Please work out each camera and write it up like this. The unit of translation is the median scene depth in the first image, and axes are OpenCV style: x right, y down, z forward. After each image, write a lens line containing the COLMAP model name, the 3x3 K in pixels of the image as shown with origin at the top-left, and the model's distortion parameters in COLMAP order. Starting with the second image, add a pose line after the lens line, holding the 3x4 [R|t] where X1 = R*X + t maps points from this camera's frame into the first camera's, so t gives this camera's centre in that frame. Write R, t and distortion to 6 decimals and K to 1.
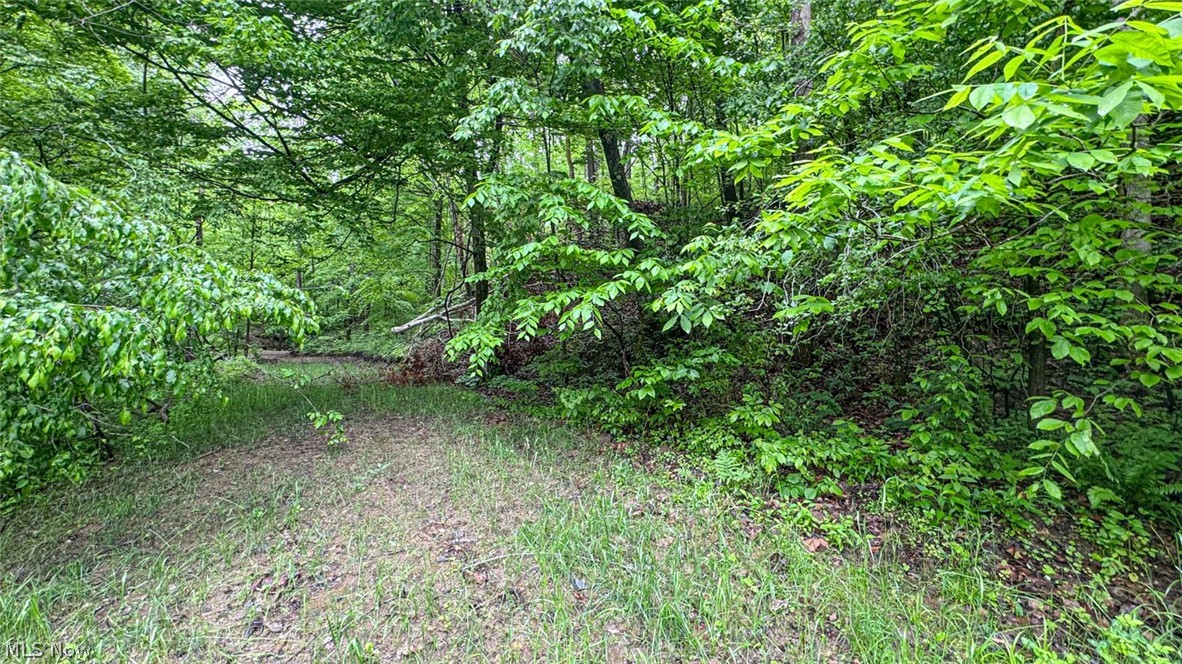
lens RADIAL K [[472.6, 0, 587.3], [0, 472.6, 336.3], [0, 0, 1]] dist [-0.000873, -0.000052]
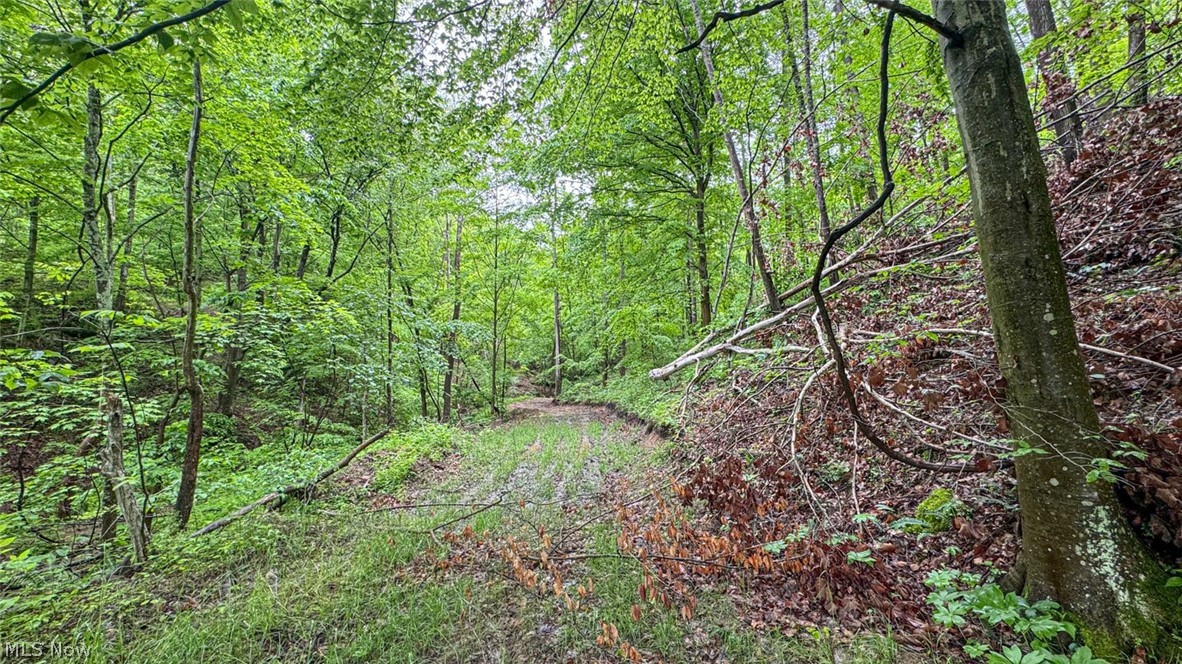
lens RADIAL K [[472.6, 0, 590.4], [0, 472.6, 336.4], [0, 0, 1]] dist [-0.000873, -0.000052]
pose [[0.865917, -0.090801, -0.491878, -0.118022], [0.054047, 0.994612, -0.088460, -0.008939], [0.497260, 0.050015, 0.866159, 0.290676]]
